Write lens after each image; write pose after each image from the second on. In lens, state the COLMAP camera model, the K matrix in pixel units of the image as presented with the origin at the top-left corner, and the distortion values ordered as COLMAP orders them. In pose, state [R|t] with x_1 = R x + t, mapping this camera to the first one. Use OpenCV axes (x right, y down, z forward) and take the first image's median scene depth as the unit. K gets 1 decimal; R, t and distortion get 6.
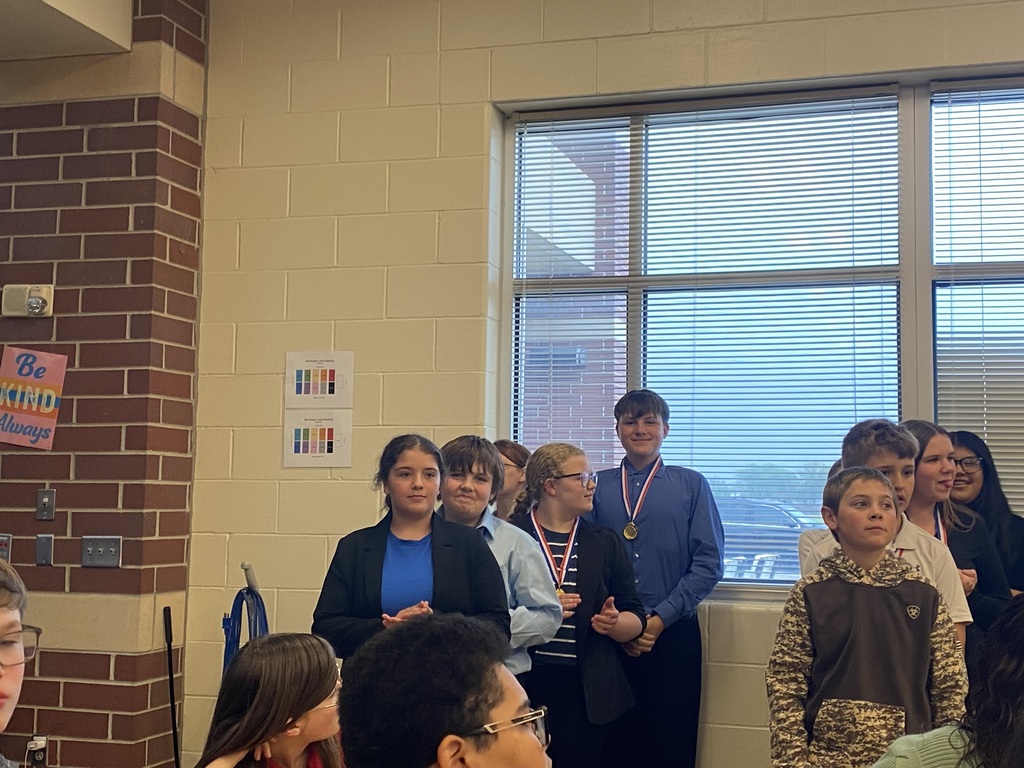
lens RADIAL K [[1360.4, 0, 512.0], [0, 1360.4, 384.0], [0, 0, 1]] dist [0.320642, -1.140229]
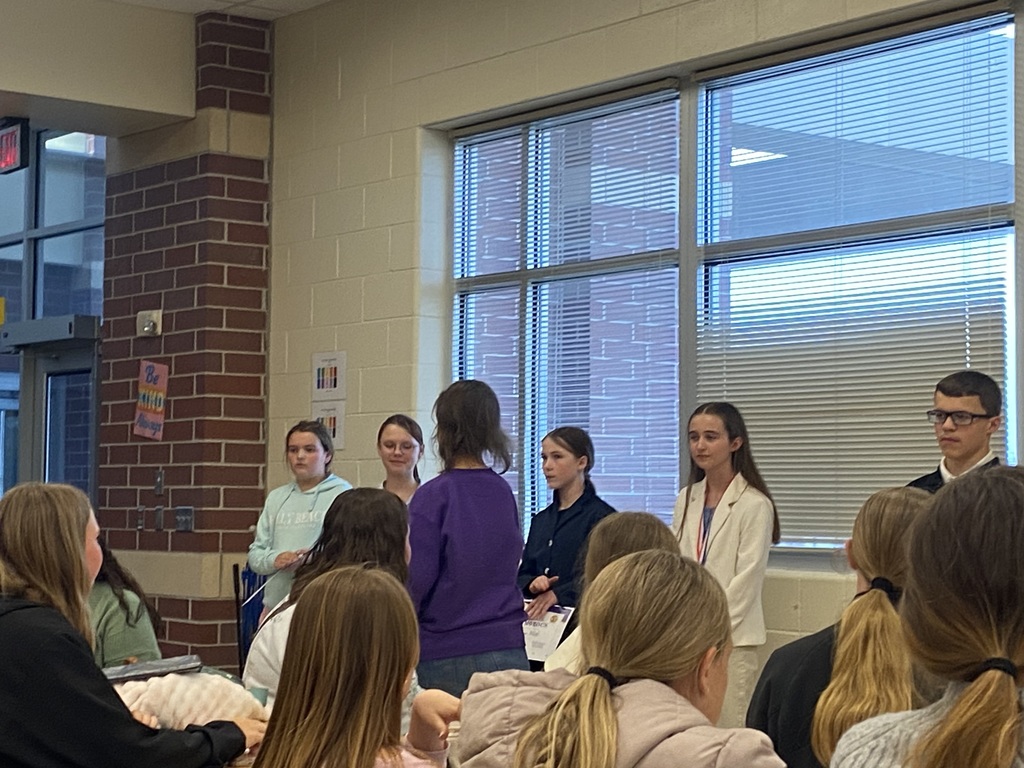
lens RADIAL K [[2136.8, 0, 512.0], [0, 2136.8, 384.0], [0, 0, 1]] dist [0.418817, 0.026212]
pose [[0.797301, -0.040010, -0.602254, 1.107930], [0.051135, 0.998691, 0.001349, 0.009658], [0.601412, -0.031872, 0.798303, -0.382116]]
